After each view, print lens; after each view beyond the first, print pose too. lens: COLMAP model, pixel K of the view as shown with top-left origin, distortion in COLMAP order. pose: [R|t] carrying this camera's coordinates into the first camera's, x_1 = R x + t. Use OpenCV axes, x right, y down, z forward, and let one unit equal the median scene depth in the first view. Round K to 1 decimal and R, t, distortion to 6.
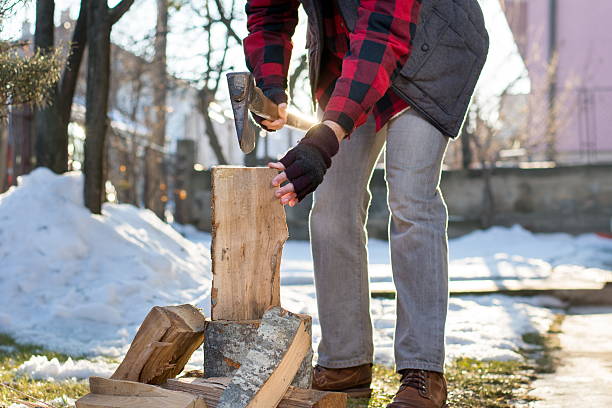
lens RADIAL K [[1488.9, 0, 306.0], [0, 1488.9, 204.0], [0, 0, 1]] dist [-0.025116, -0.092816]
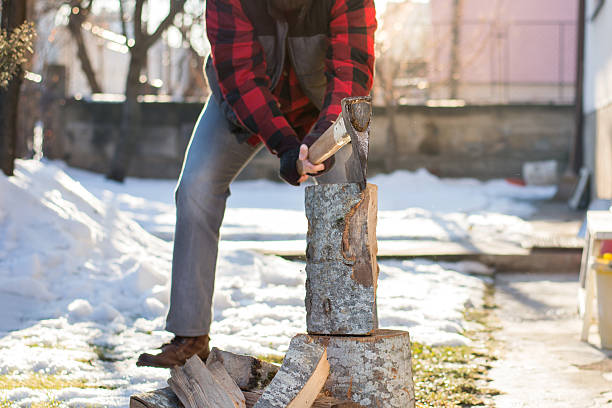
lens RADIAL K [[1762.3, 0, 306.0], [0, 1762.3, 204.0], [0, 0, 1]] dist [-0.022824, -0.078714]
pose [[0.993867, 0.014136, 0.109675, -0.068868], [-0.021259, 0.997720, 0.064046, -0.045247], [-0.108520, -0.065985, 0.991902, -0.108172]]
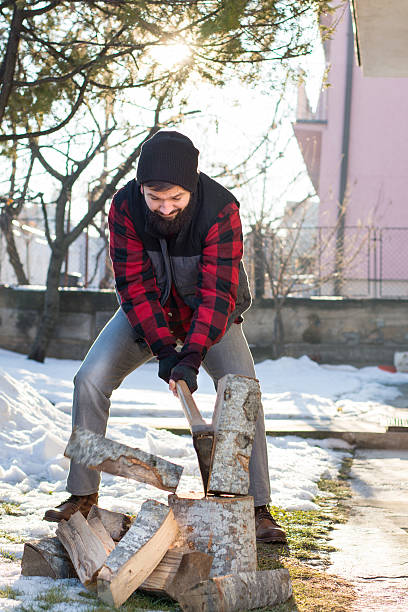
lens RADIAL K [[1658.3, 0, 204.0], [0, 1658.3, 306.0], [0, 0, 1]] dist [0.107312, -0.792481]
pose [[0.994806, 0.039725, 0.093713, -0.056787], [-0.041994, 0.998868, 0.022365, -0.060954], [-0.092718, -0.026185, 0.995348, -0.225009]]
